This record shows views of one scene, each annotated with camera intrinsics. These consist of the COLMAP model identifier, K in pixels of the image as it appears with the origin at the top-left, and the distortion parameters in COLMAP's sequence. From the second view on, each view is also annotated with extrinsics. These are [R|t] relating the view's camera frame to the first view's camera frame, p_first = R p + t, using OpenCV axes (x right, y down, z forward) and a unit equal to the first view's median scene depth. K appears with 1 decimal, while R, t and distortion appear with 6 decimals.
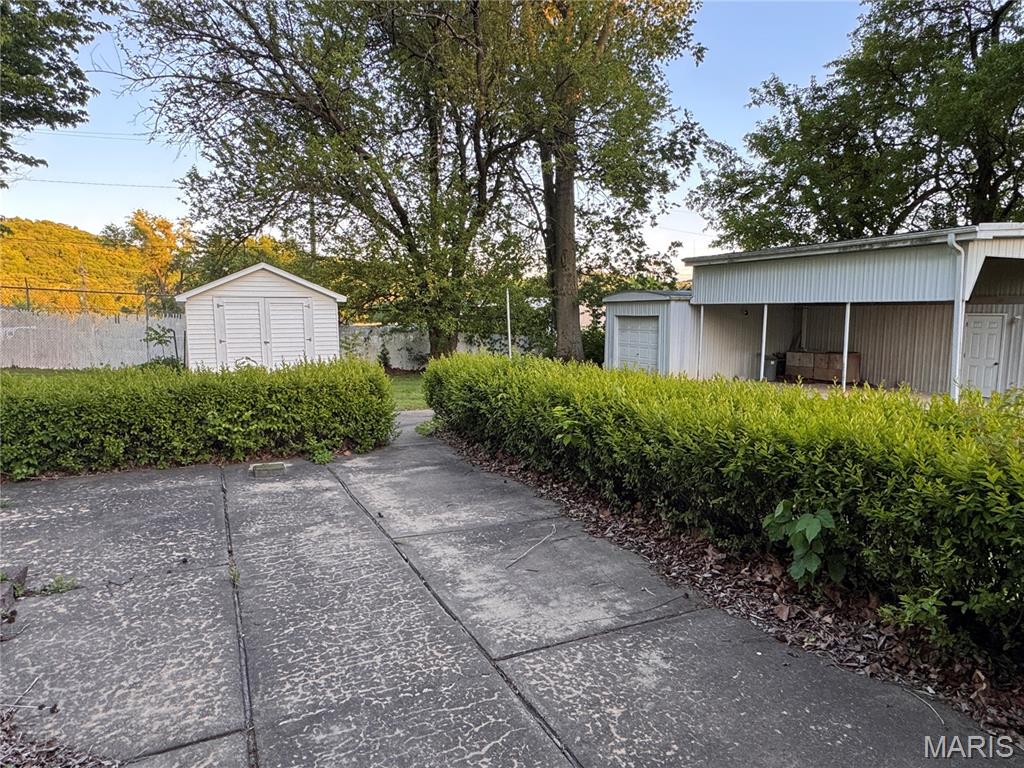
lens RADIAL K [[656.5, 0, 511.0], [0, 656.5, 389.2], [0, 0, 1]] dist [0.000976, 0.000096]
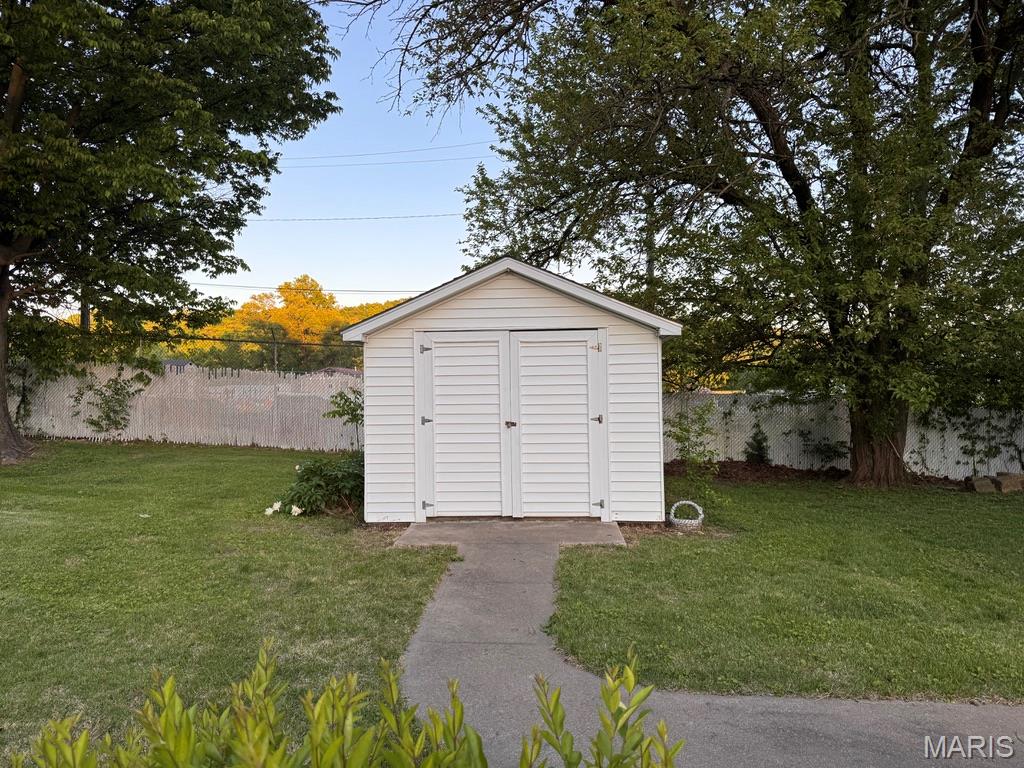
lens RADIAL K [[713.2, 0, 507.9], [0, 713.2, 386.3], [0, 0, 1]] dist [0.074907, 0.001020]
pose [[0.869802, -0.003848, -0.493386, -0.080954], [-0.049519, 0.994240, -0.095052, -0.033837], [0.490910, 0.107108, 0.864601, 0.379778]]
